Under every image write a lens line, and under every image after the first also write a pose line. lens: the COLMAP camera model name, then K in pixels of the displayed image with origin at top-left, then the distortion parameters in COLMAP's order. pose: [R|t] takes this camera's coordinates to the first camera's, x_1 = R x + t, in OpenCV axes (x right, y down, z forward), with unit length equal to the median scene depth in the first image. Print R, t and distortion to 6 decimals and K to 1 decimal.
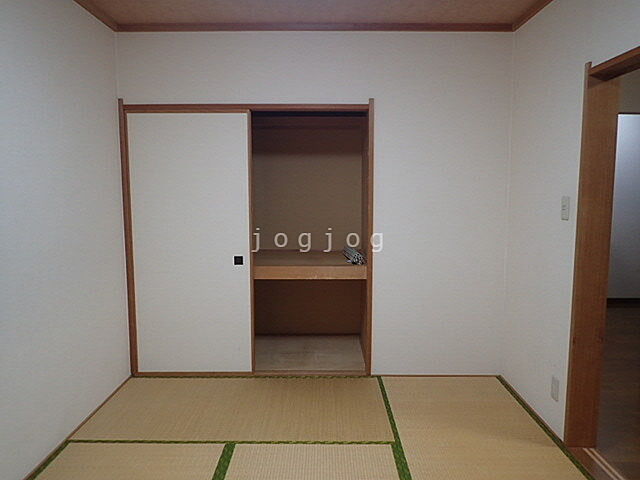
lens RADIAL K [[475.9, 0, 319.2], [0, 475.9, 240.7], [0, 0, 1]] dist [0.000820, -0.000804]
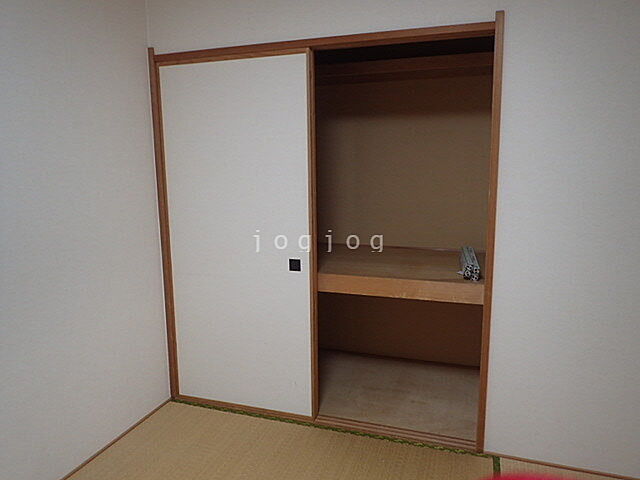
lens RADIAL K [[475.9, 0, 321.6], [0, 475.9, 238.6], [0, 0, 1]] dist [0.000820, -0.000804]
pose [[0.948422, 0.041892, -0.314230, 0.091304], [-0.025620, 0.998117, 0.055736, -0.038681], [0.315974, -0.044811, 0.947709, 0.328979]]
